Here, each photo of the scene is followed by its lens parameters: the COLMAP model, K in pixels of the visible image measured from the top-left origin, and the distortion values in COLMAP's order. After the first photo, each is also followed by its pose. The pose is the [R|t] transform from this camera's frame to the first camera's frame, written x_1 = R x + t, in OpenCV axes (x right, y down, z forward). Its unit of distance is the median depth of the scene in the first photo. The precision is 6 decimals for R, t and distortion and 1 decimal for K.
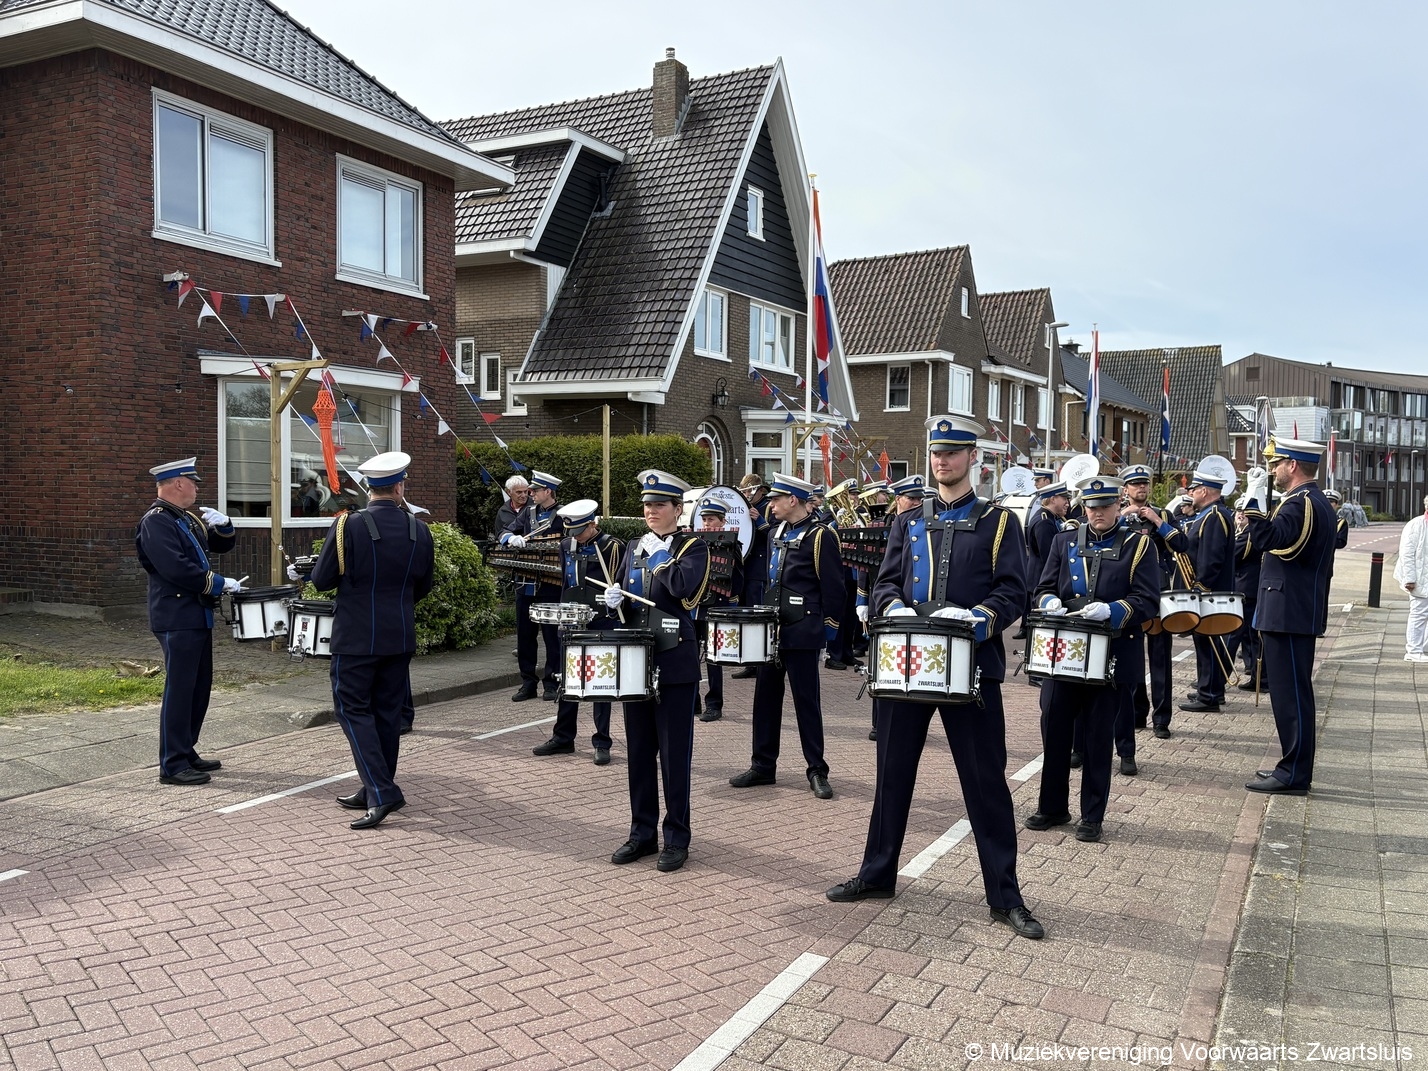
lens RADIAL K [[1247.3, 0, 714.0], [0, 1247.3, 535.5], [0, 0, 1]] dist [0.032857, 0.003097]
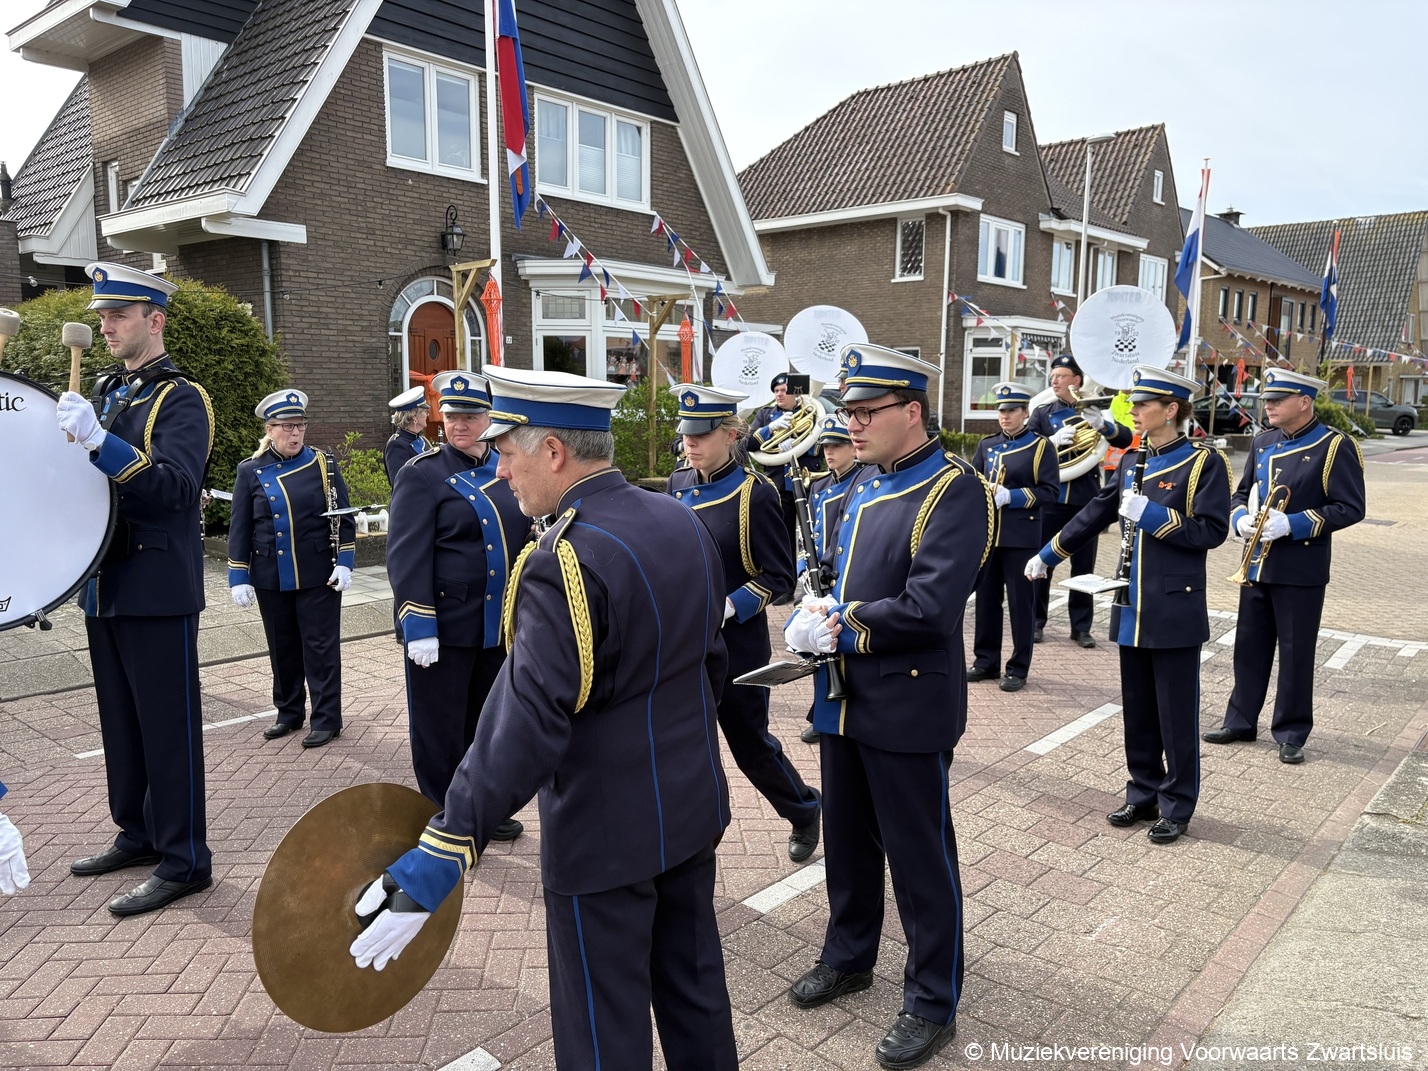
lens RADIAL K [[1076.4, 0, 713.5], [0, 1076.4, 538.2], [0, 0, 1]] dist [0.018685, 0.001366]
pose [[0.976470, 0.026167, -0.214060, 0.272708], [-0.004741, 0.994976, 0.099999, -0.011886], [0.215602, -0.096631, 0.971688, 0.483583]]
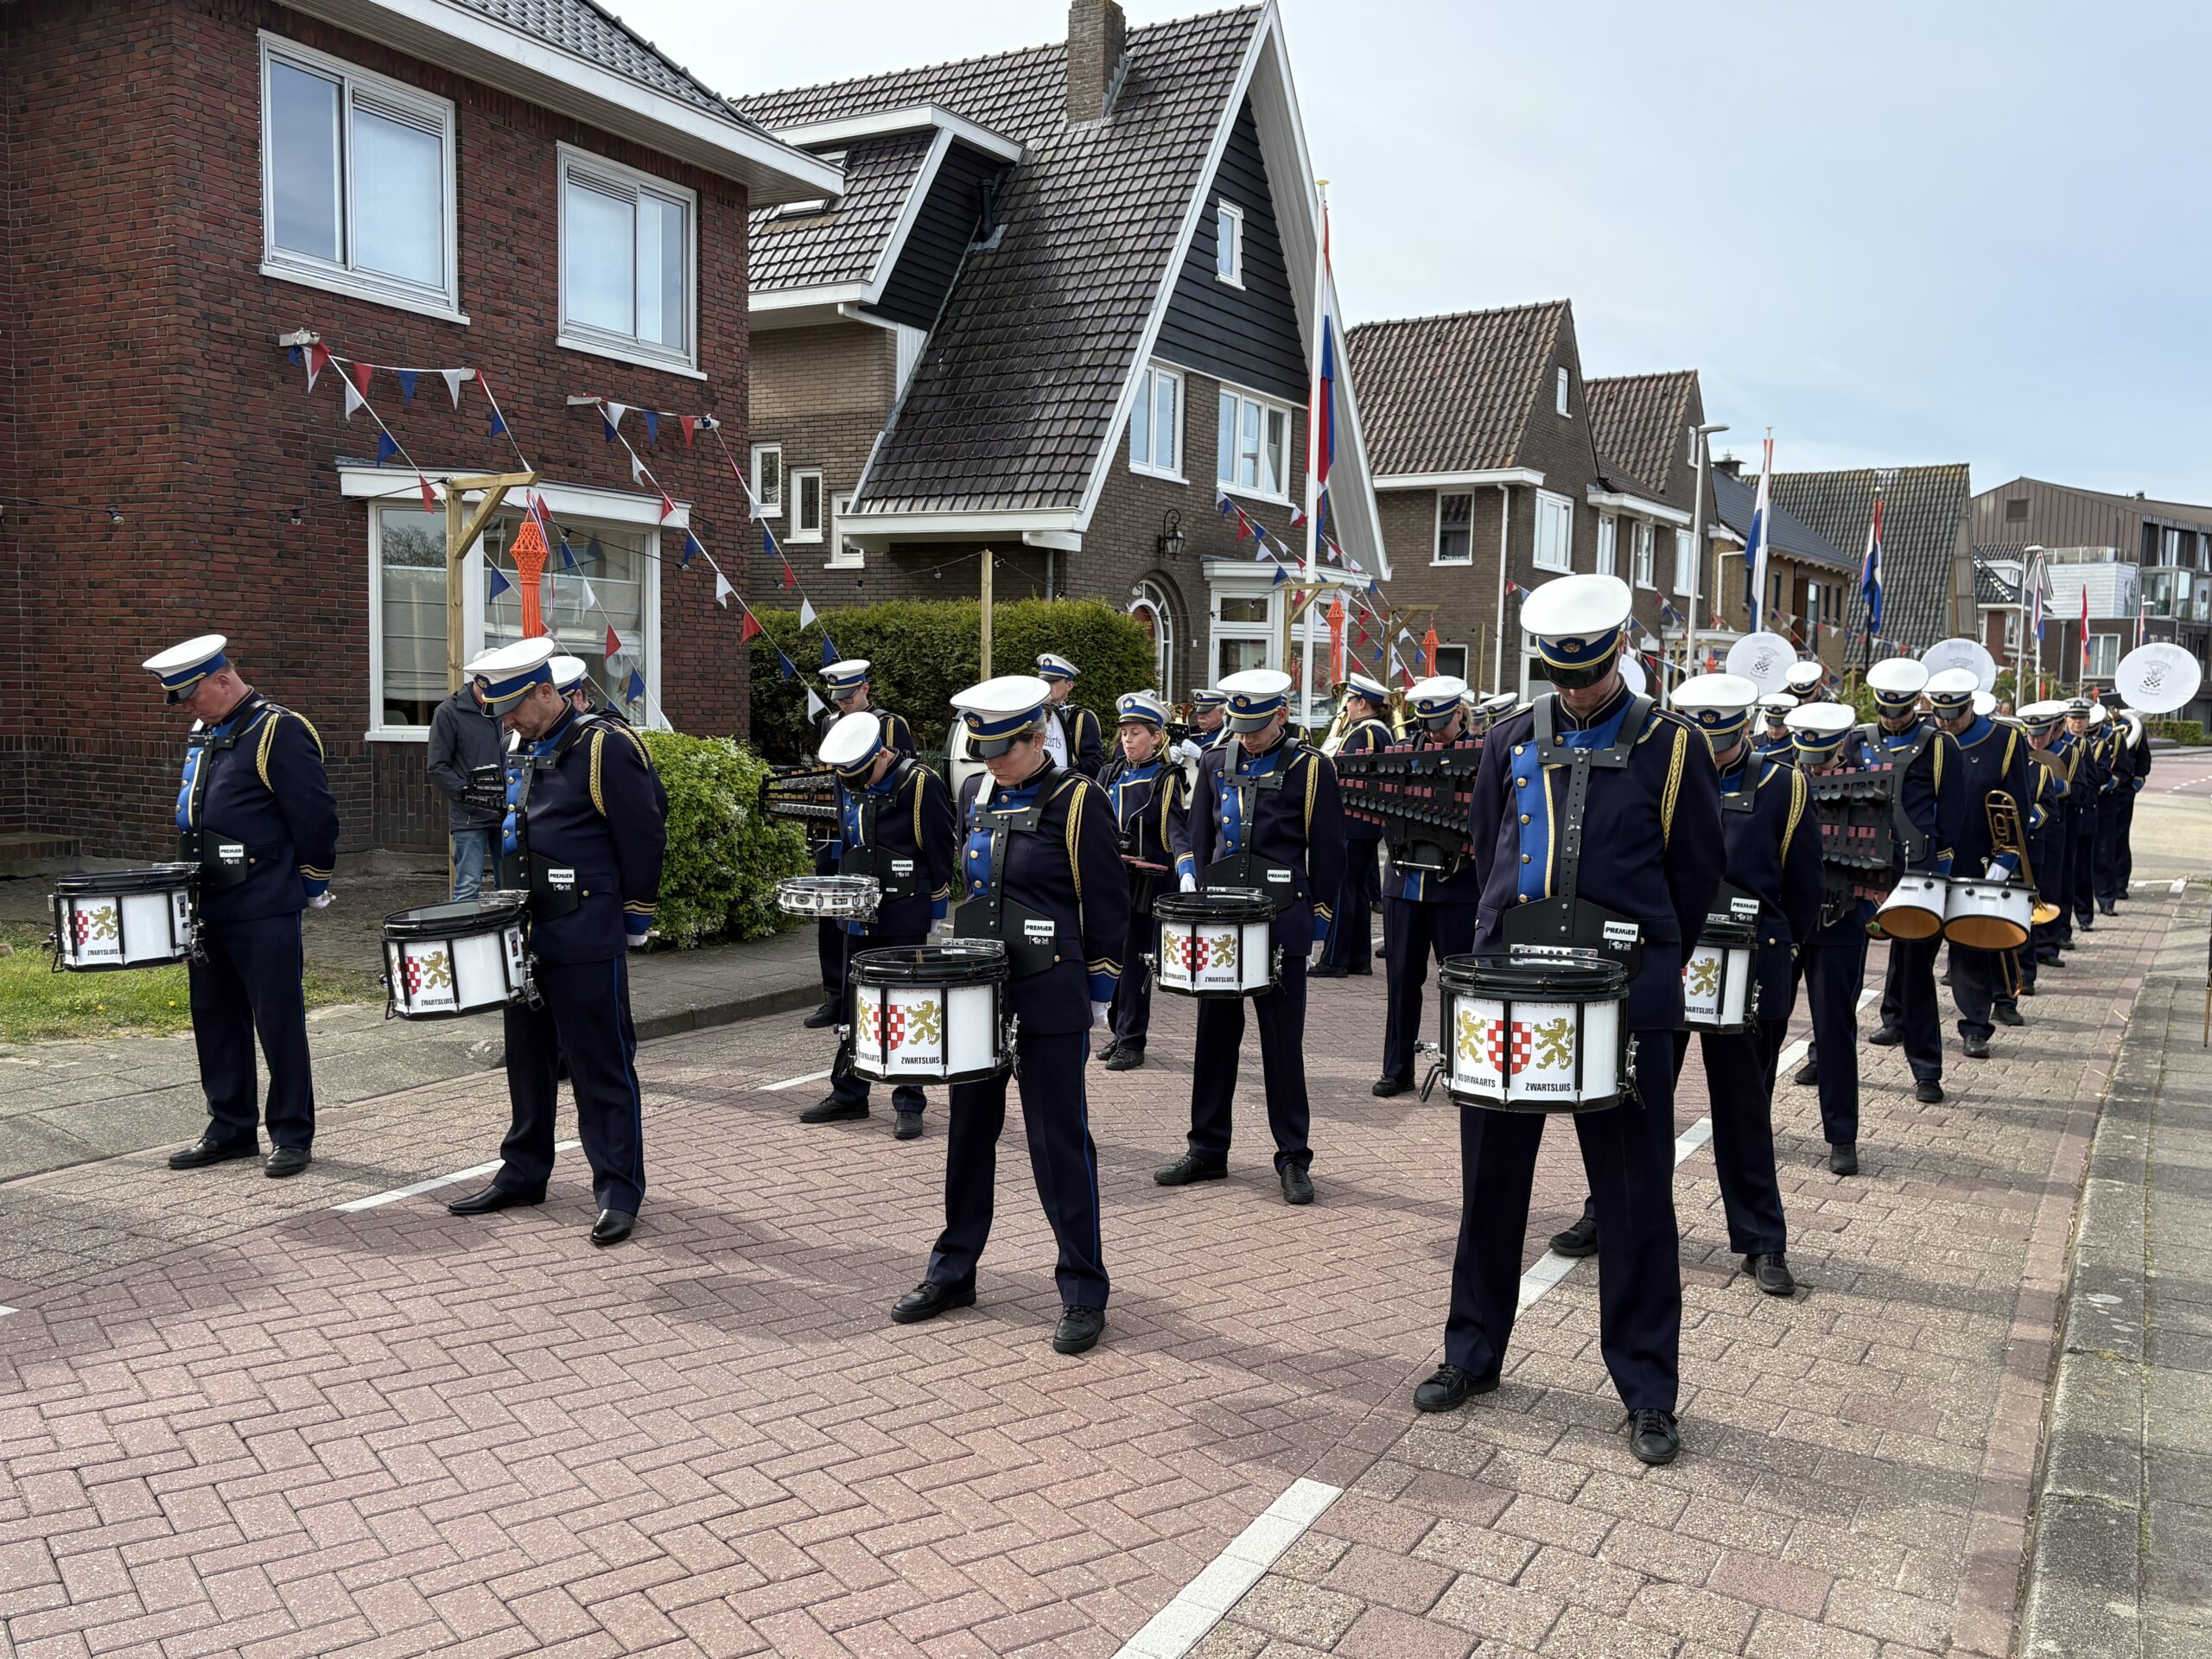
lens RADIAL K [[1932.1, 0, 1106.0], [0, 1932.1, 829.5], [0, 0, 1]] dist [0.032857, 0.003097]
pose [[0.999578, 0.010128, -0.027213, 0.000700], [-0.009130, 0.999290, 0.036549, -0.000825], [0.027564, -0.036285, 0.998961, 0.023213]]
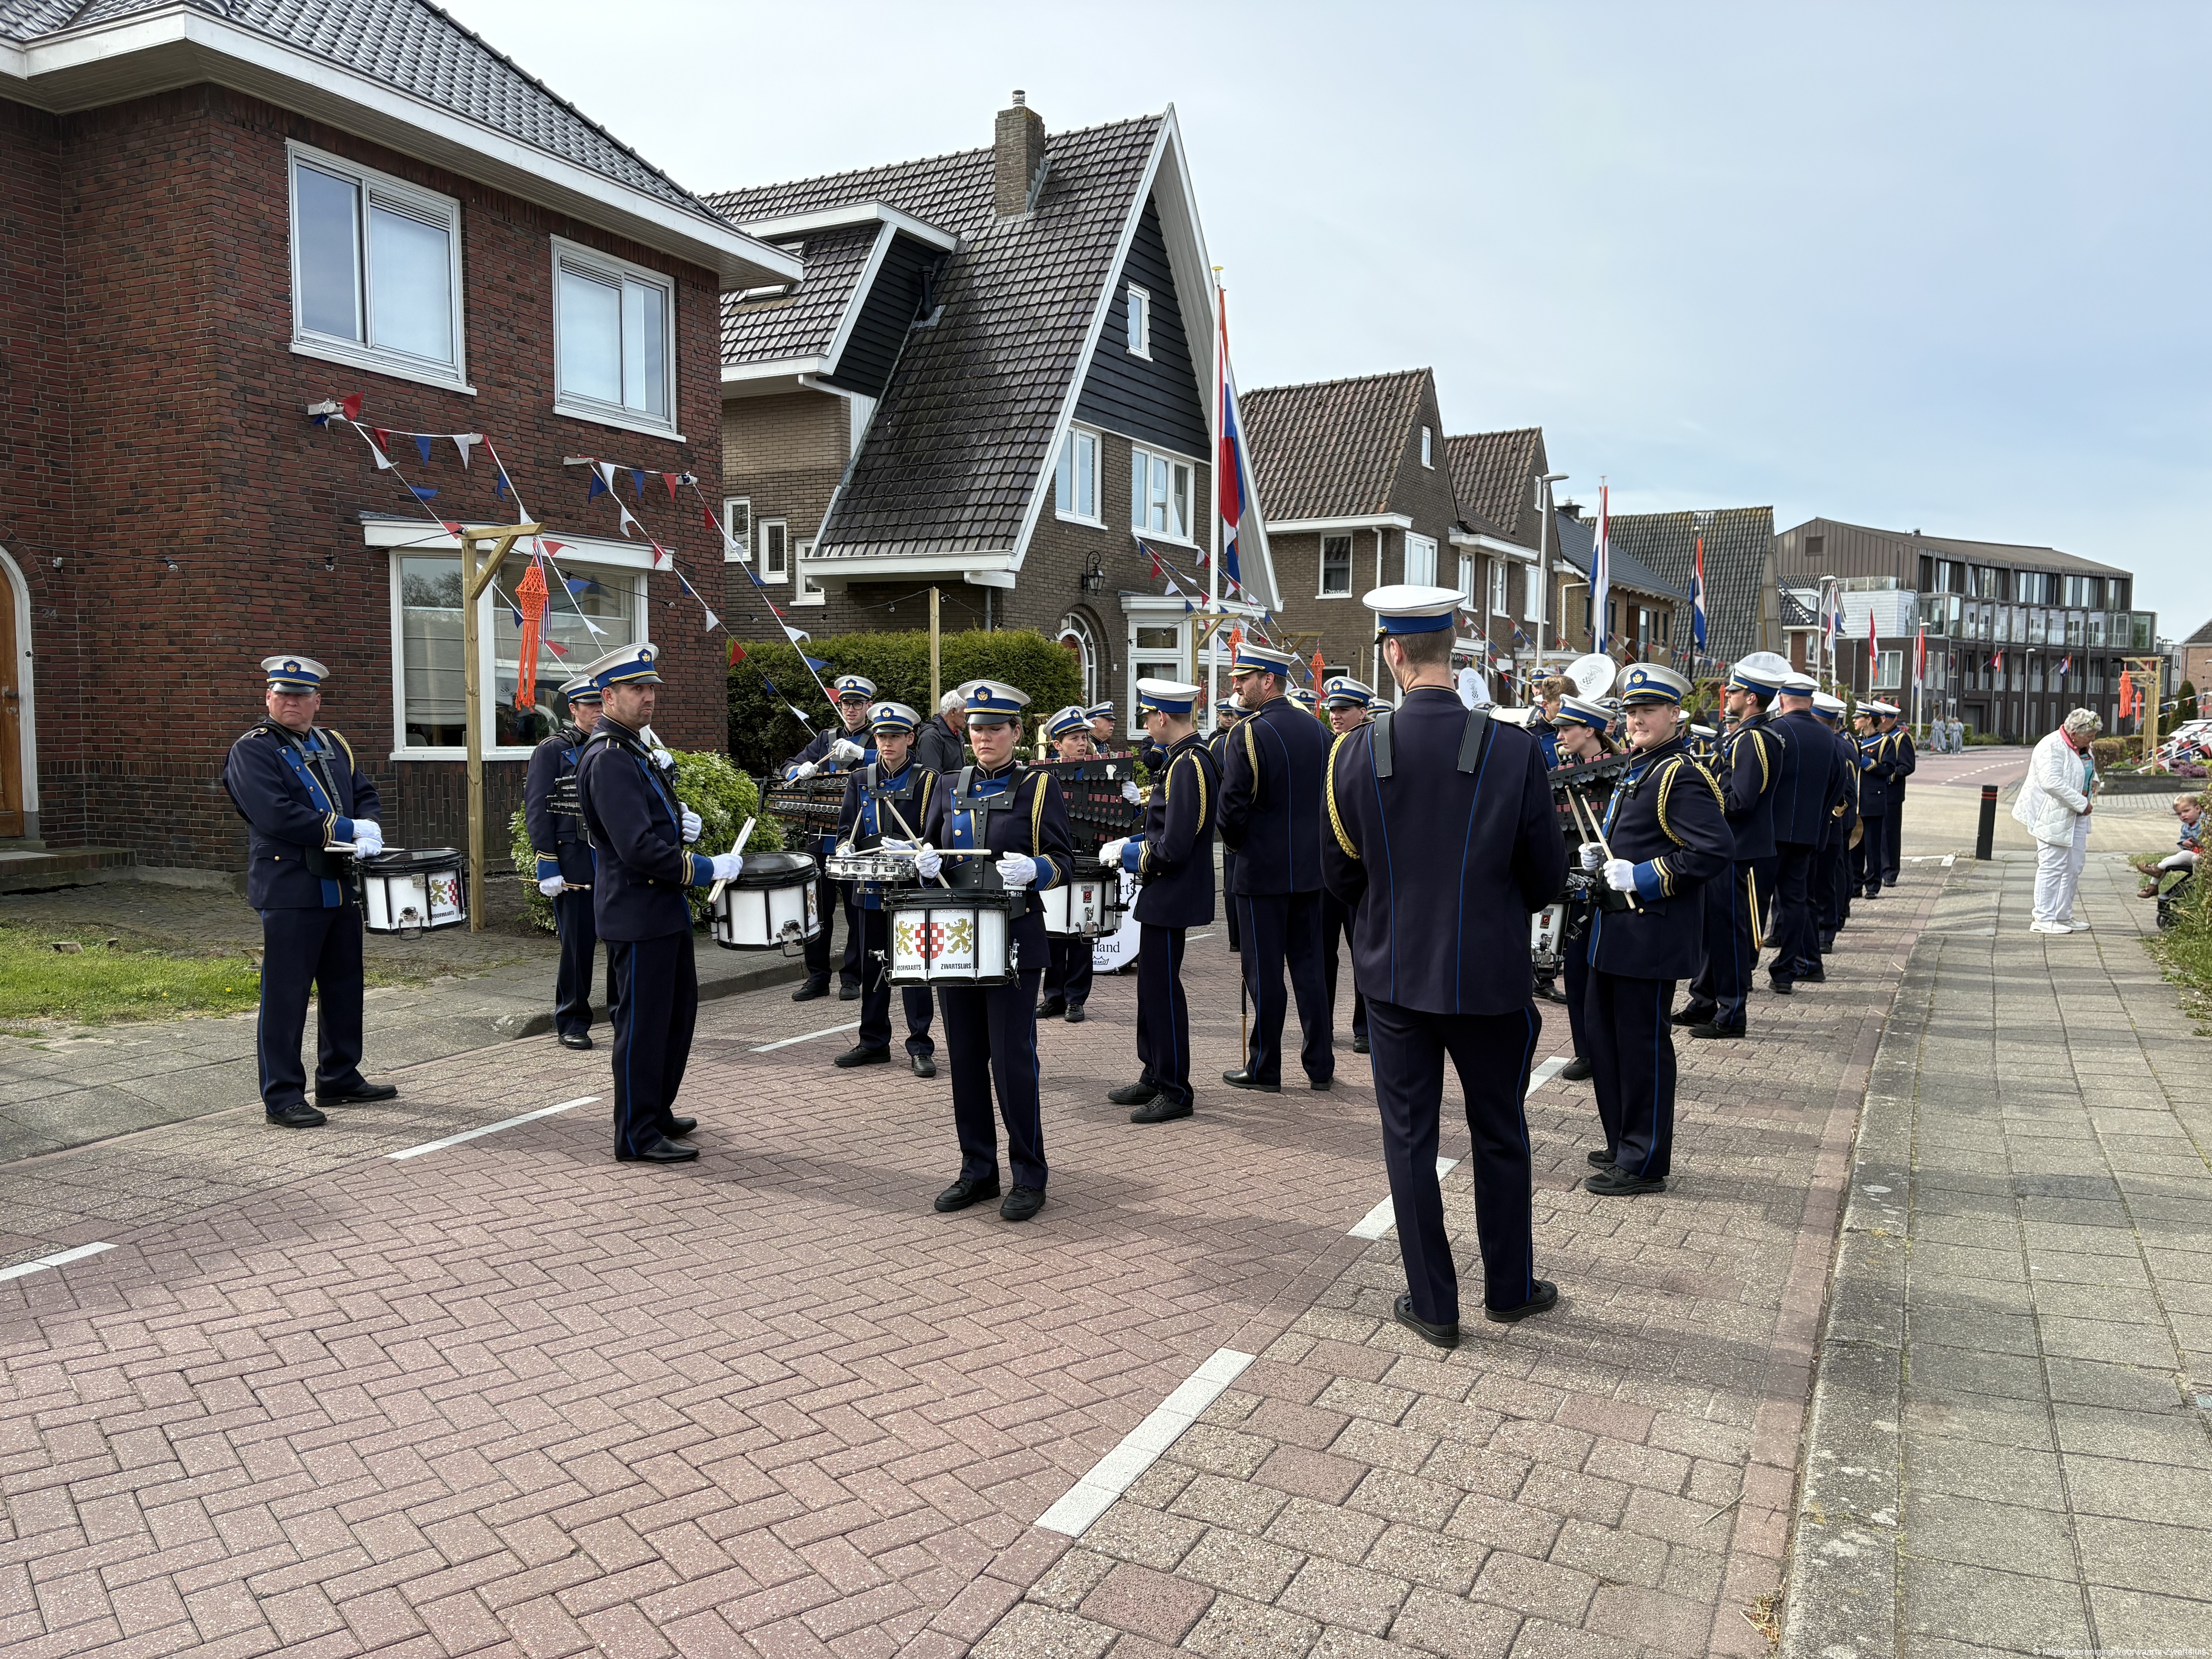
lens RADIAL K [[1693.8, 0, 1110.6], [0, 1693.8, 824.3], [0, 0, 1]] dist [0.035583, -0.007611]
pose [[0.999851, -0.007529, 0.015555, -0.000562], [0.007042, 0.999490, 0.031134, 0.001620], [-0.015782, -0.031020, 0.999394, 0.011932]]
